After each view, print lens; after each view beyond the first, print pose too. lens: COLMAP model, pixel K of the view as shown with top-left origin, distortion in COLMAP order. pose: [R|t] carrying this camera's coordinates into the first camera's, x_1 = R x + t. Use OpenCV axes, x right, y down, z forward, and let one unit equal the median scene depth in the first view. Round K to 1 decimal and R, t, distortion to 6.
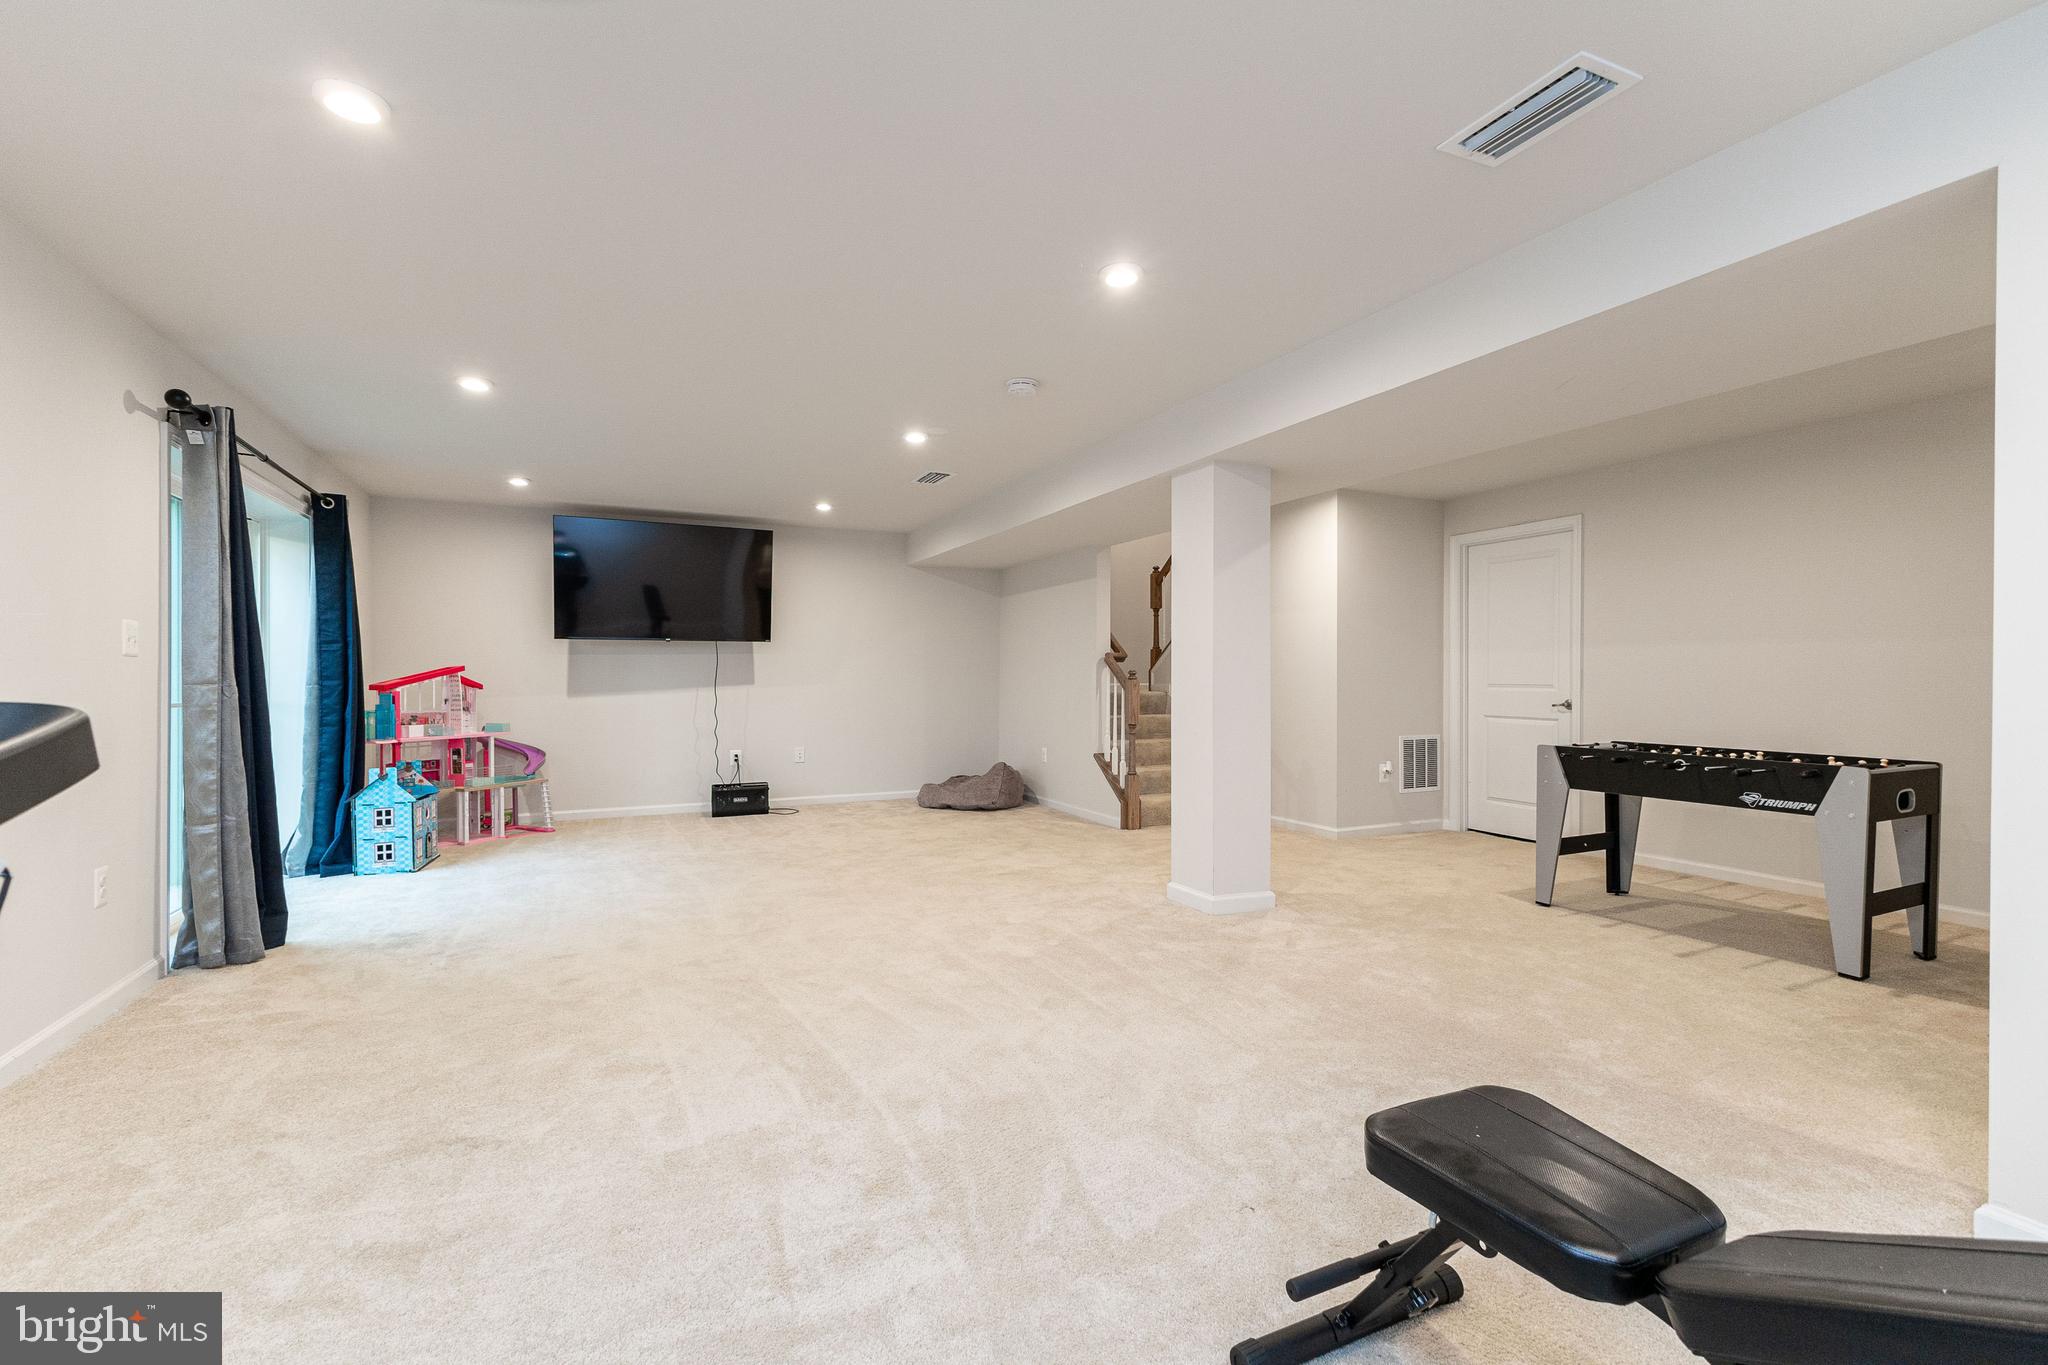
lens RADIAL K [[867.2, 0, 1024.0], [0, 867.2, 682.5], [0, 0, 1]] dist [0.000047, -0.000001]
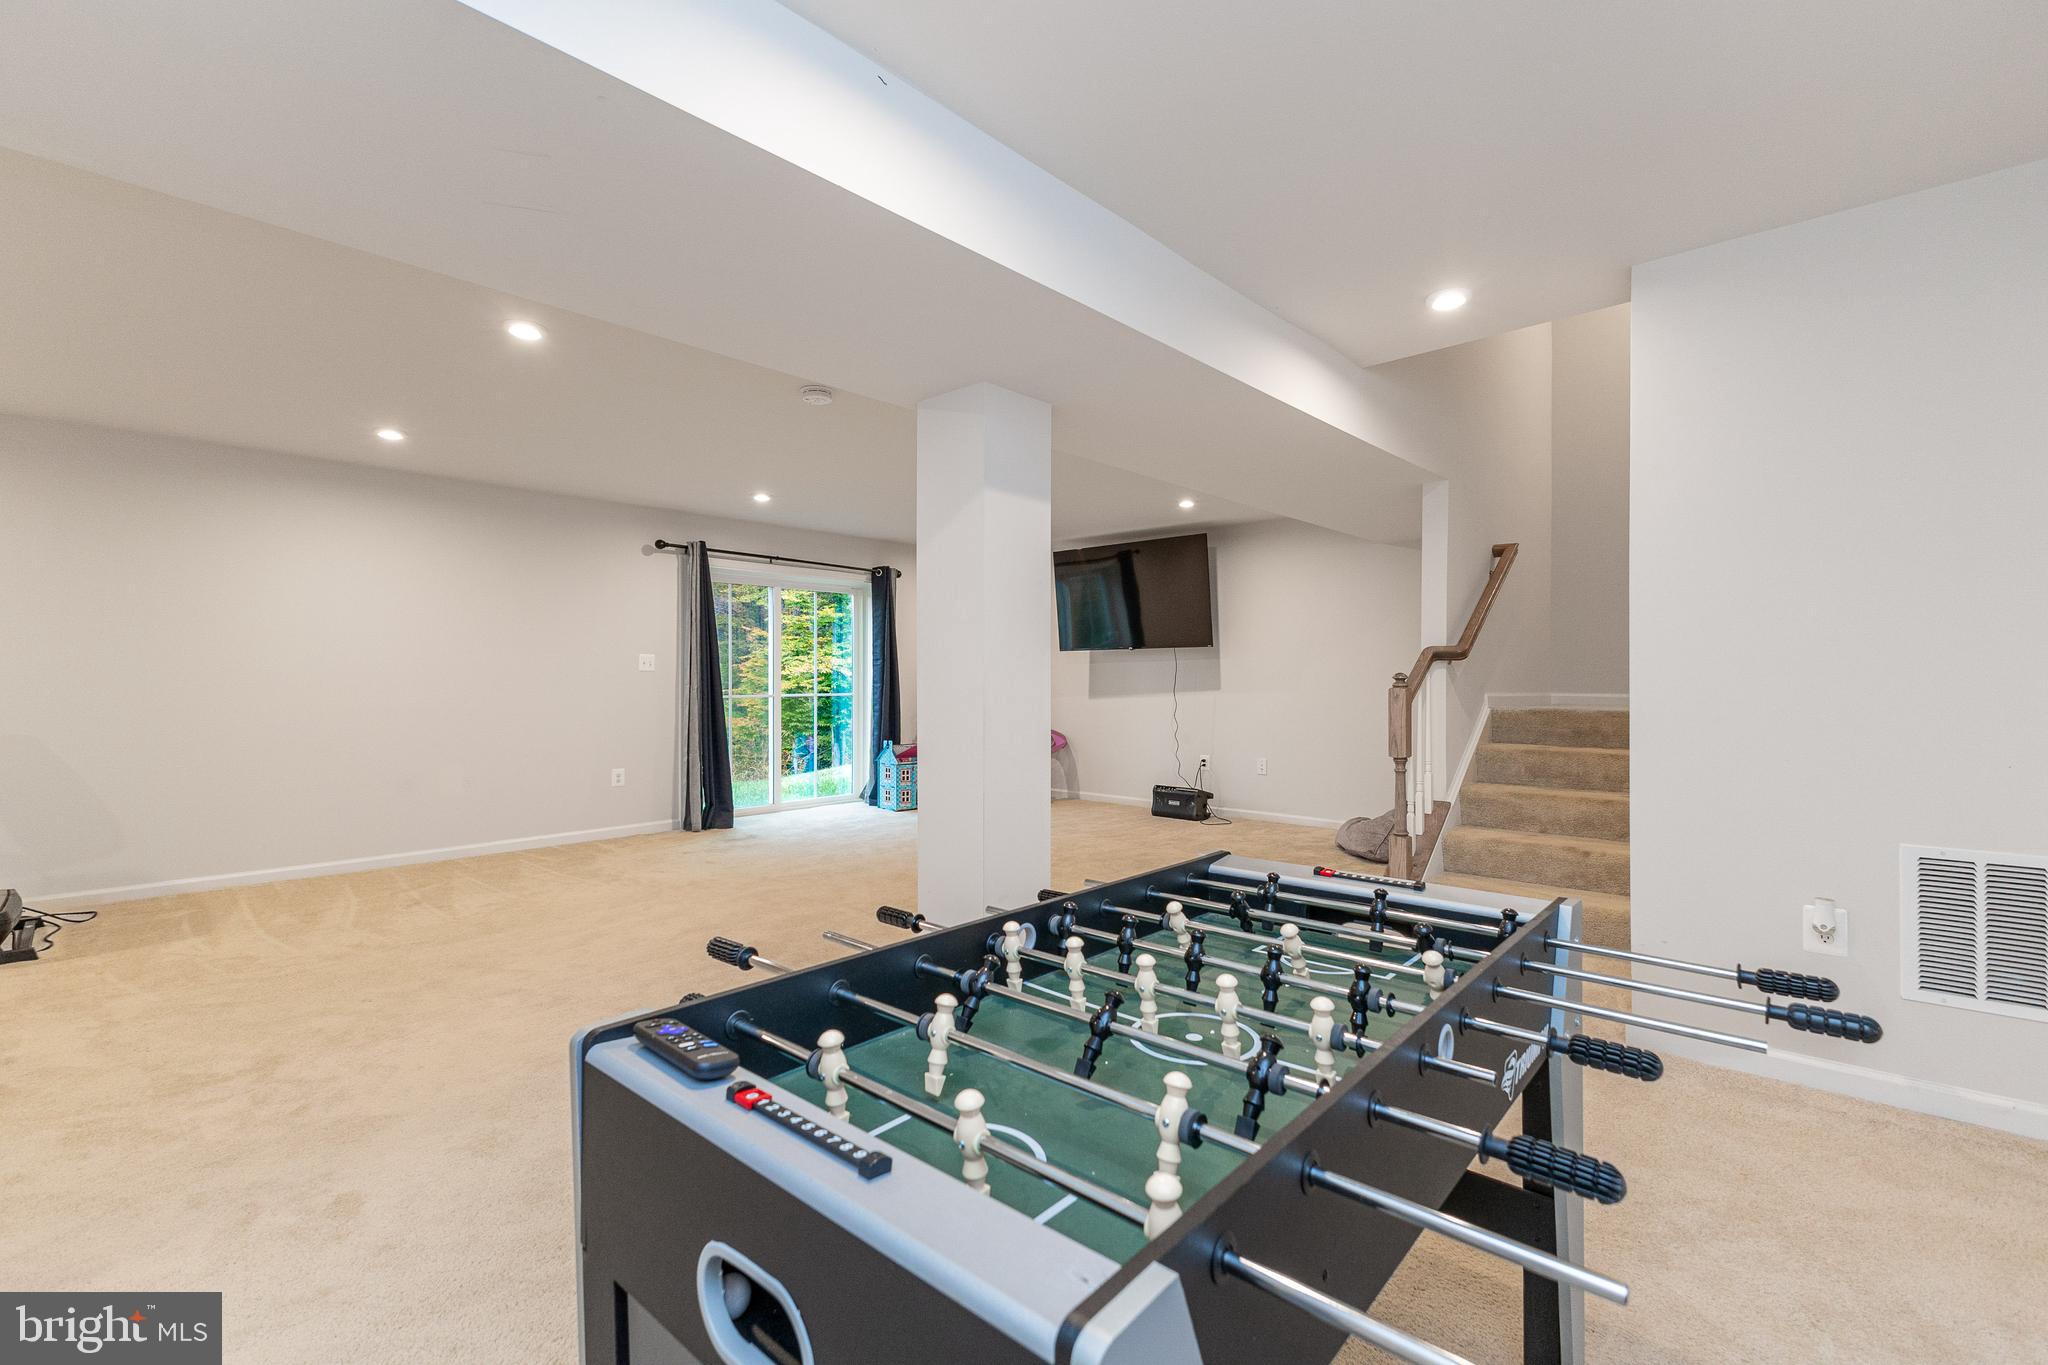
lens RADIAL K [[891.4, 0, 1024.0], [0, 891.4, 682.5], [0, 0, 1]] dist [0.000055, 0.000008]
pose [[0.397681, 0.002999, -0.917519, 0.569363], [-0.008944, 0.999960, -0.000608, -0.003953], [0.917480, 0.008448, 0.397692, 0.424553]]
